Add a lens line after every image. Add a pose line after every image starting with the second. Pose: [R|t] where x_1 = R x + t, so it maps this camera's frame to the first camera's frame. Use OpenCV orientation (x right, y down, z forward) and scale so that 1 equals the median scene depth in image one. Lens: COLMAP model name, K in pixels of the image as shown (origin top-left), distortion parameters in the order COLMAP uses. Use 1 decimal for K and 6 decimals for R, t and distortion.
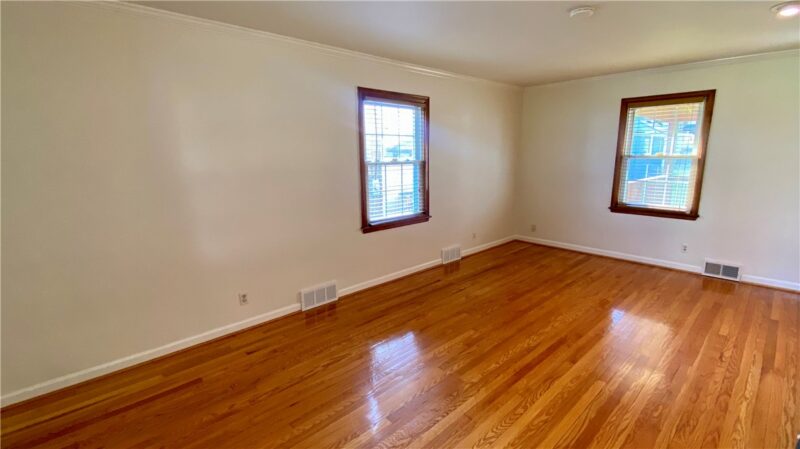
lens RADIAL K [[349.5, 0, 400.0], [0, 349.5, 224.5], [0, 0, 1]] dist [-0.001962, -0.000622]
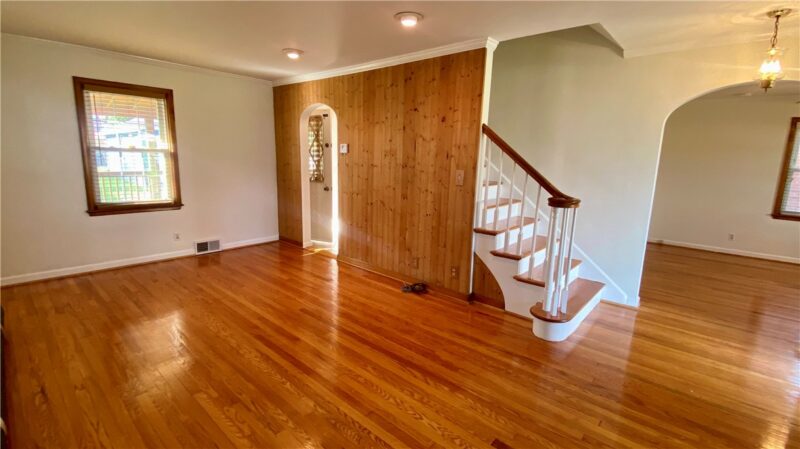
lens RADIAL K [[349.5, 0, 400.0], [0, 349.5, 224.5], [0, 0, 1]] dist [-0.001962, -0.000622]
pose [[-0.083794, -0.178236, 0.980413, -0.300115], [0.173489, 0.966238, 0.190487, -0.055552], [-0.981265, 0.186053, -0.050043, 0.394497]]
